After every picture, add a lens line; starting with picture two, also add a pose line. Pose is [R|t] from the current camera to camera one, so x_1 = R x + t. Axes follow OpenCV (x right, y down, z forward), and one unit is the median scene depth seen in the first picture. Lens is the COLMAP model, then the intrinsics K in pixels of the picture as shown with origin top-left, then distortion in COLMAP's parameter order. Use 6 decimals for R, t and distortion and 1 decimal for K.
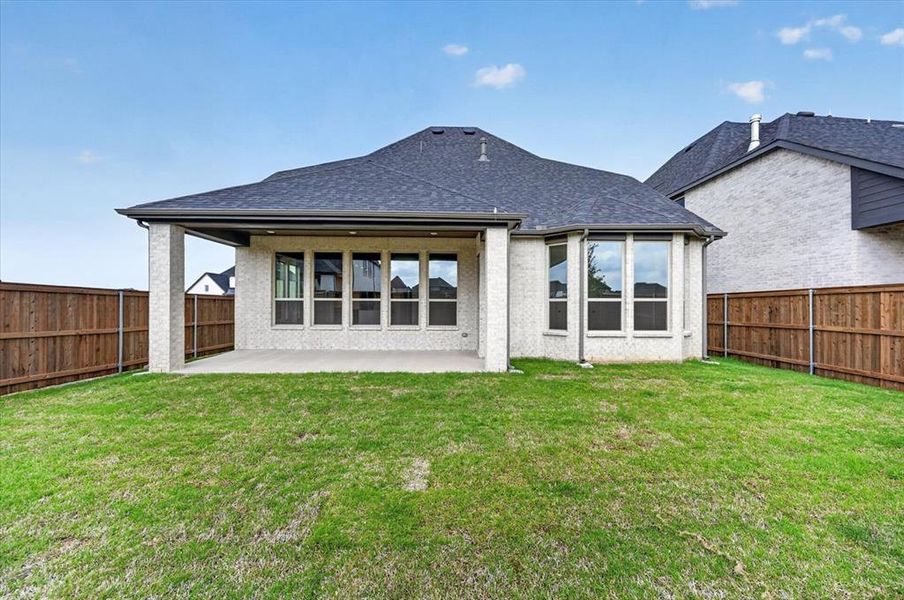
lens RADIAL K [[357.7, 0, 454.4], [0, 357.7, 304.7], [0, 0, 1]] dist [0.013783, 0.000098]
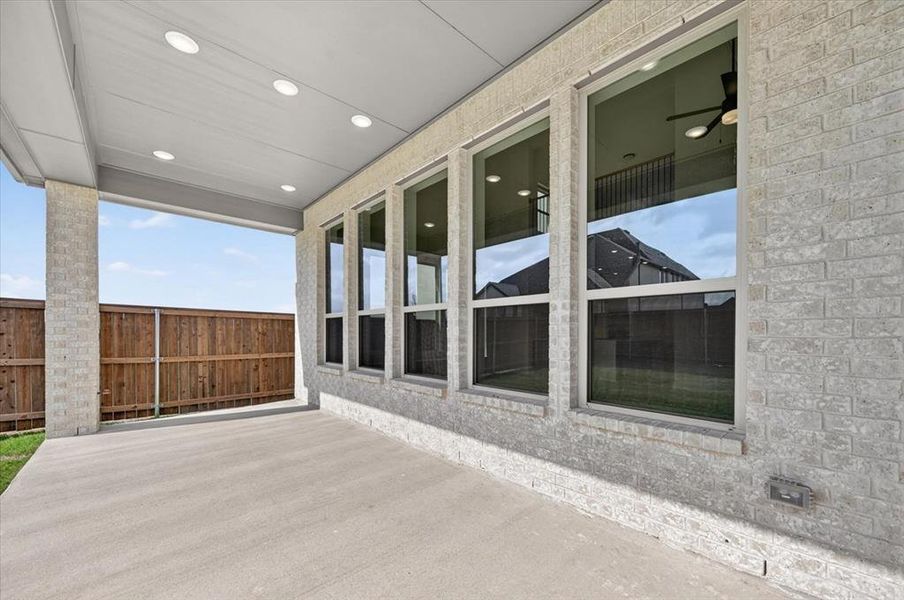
lens RADIAL K [[357.7, 0, 452.4], [0, 357.7, 337.4], [0, 0, 1]] dist [0.013783, 0.000098]
pose [[0.669545, 0.000861, -0.742771, 0.058201], [-0.003976, 0.999989, -0.002425, 0.021463], [0.742761, 0.004577, 0.669541, 0.955256]]
